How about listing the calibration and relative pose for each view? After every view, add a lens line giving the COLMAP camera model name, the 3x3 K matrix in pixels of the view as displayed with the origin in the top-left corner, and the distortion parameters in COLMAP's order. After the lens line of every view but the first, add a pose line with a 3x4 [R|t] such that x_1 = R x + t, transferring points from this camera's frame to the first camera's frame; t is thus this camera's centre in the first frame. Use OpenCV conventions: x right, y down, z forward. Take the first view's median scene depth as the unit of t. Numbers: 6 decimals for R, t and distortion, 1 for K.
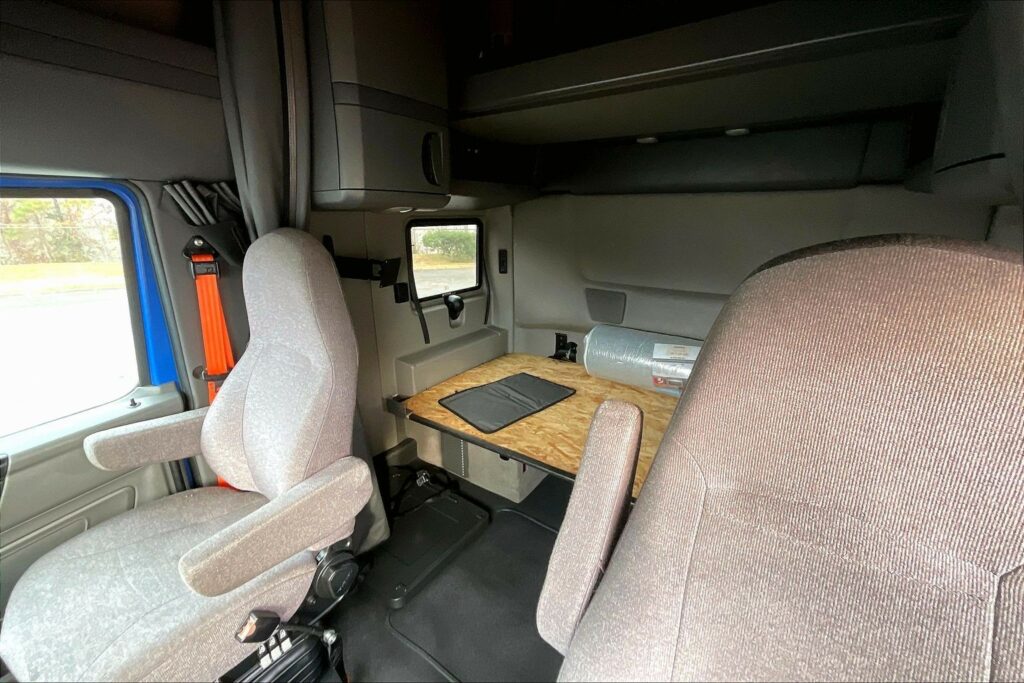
lens RADIAL K [[422.0, 0, 514.1], [0, 422.0, 344.4], [0, 0, 1]] dist [-0.001044, -0.000098]
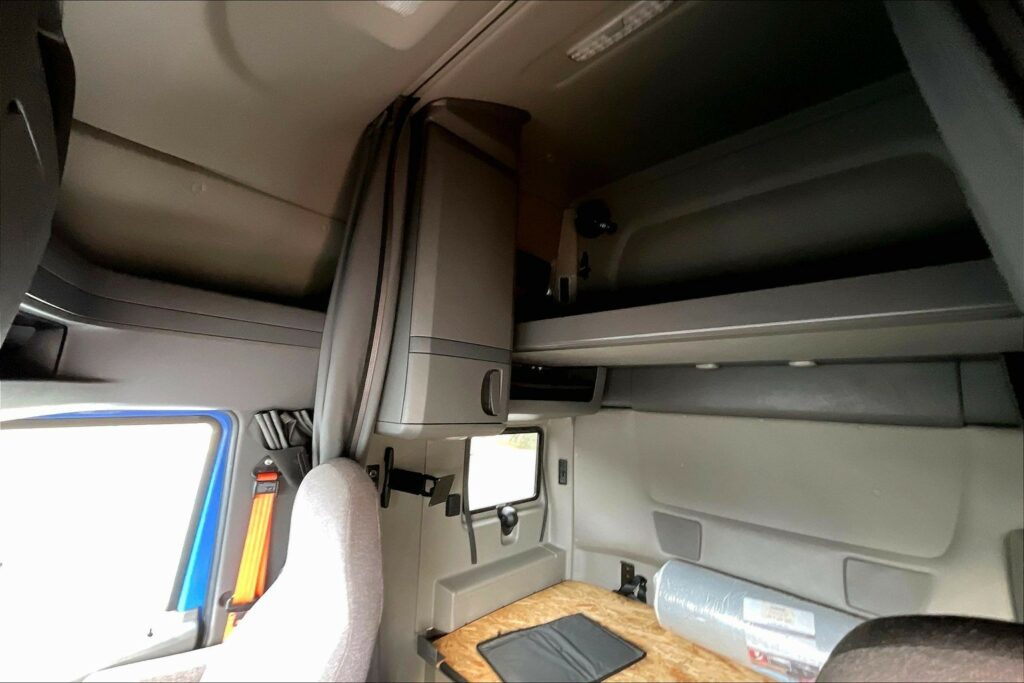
lens RADIAL K [[422.0, 0, 511.5], [0, 422.0, 341.4], [0, 0, 1]] dist [-0.001044, -0.000098]
pose [[0.985307, 0.016698, -0.169975, 0.035746], [-0.087309, 0.904589, -0.417249, -0.114933], [0.146791, 0.425958, 0.892755, 0.000727]]
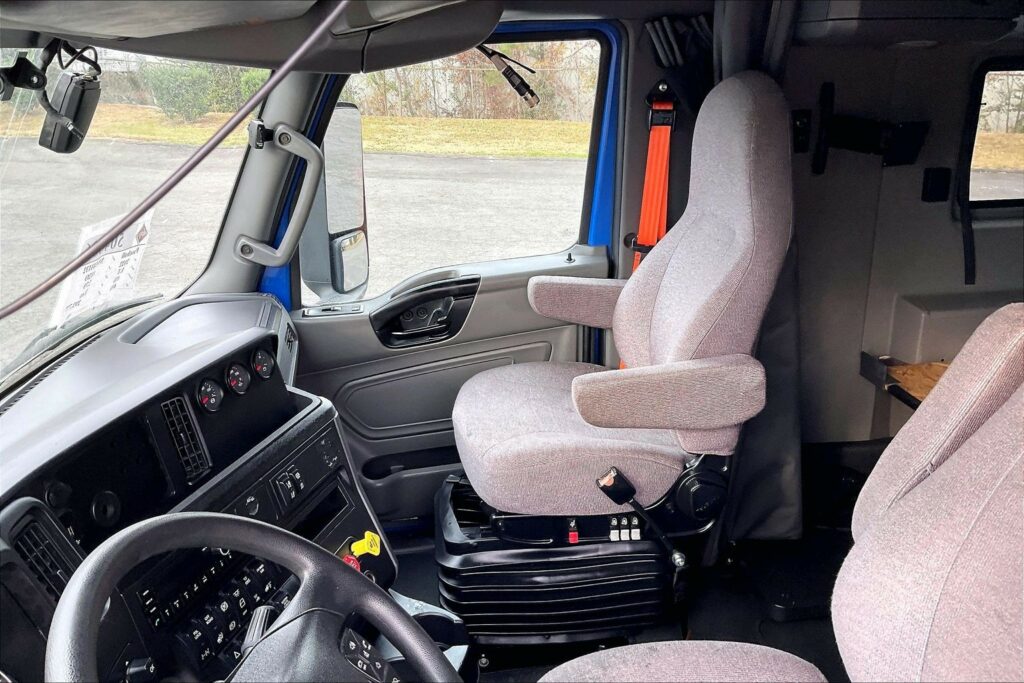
lens RADIAL K [[851.0, 0, 512.0], [0, 851.0, 357.1], [0, 0, 1]] dist [0.098558, -0.170666]
pose [[0.674743, 0.238202, -0.698557, 0.373916], [-0.203071, 0.969873, 0.134570, 0.110637], [0.709566, 0.051057, 0.702787, -0.397546]]
